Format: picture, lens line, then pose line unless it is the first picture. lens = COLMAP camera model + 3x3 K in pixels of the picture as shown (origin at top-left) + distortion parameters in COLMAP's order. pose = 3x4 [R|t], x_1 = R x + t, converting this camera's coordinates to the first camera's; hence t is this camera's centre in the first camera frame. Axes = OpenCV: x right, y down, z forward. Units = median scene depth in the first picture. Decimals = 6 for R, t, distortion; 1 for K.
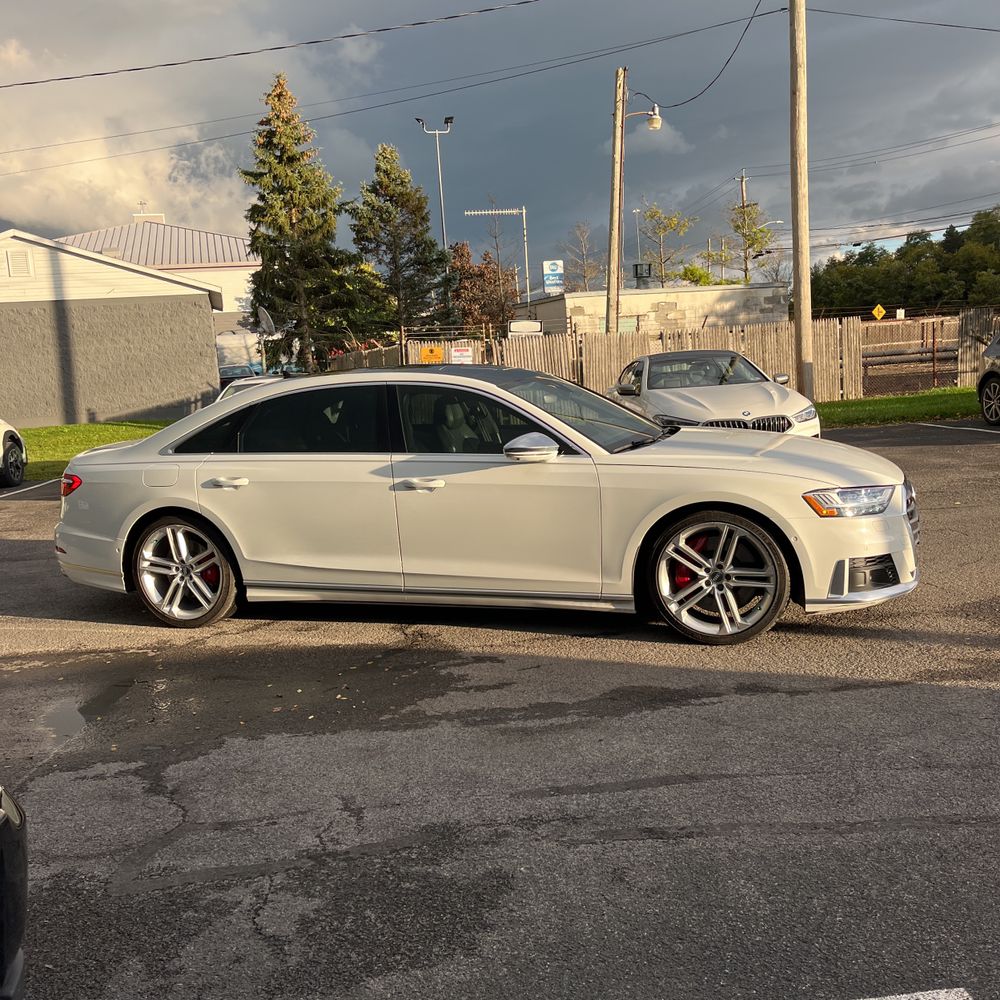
lens RADIAL K [[1010.8, 0, 514.7], [0, 1010.8, 516.8], [0, 0, 1]] dist [0.029180, 0.000000]
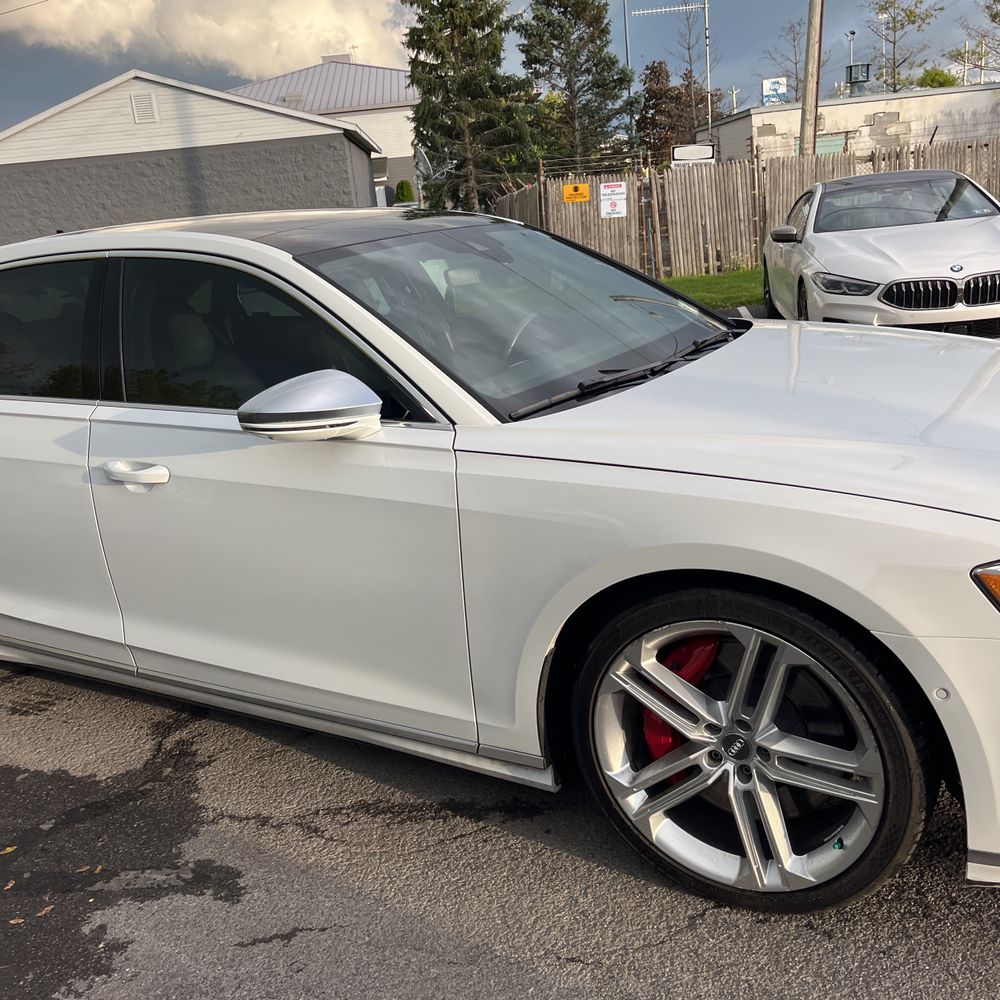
lens RADIAL K [[1010.8, 0, 513.6], [0, 1010.8, 503.1], [0, 0, 1]] dist [0.029180, 0.000000]
pose [[0.977179, 0.026772, -0.210725, 0.164921], [0.002054, 0.990789, 0.135403, -0.074293], [0.212409, -0.132745, 0.968122, 0.515645]]
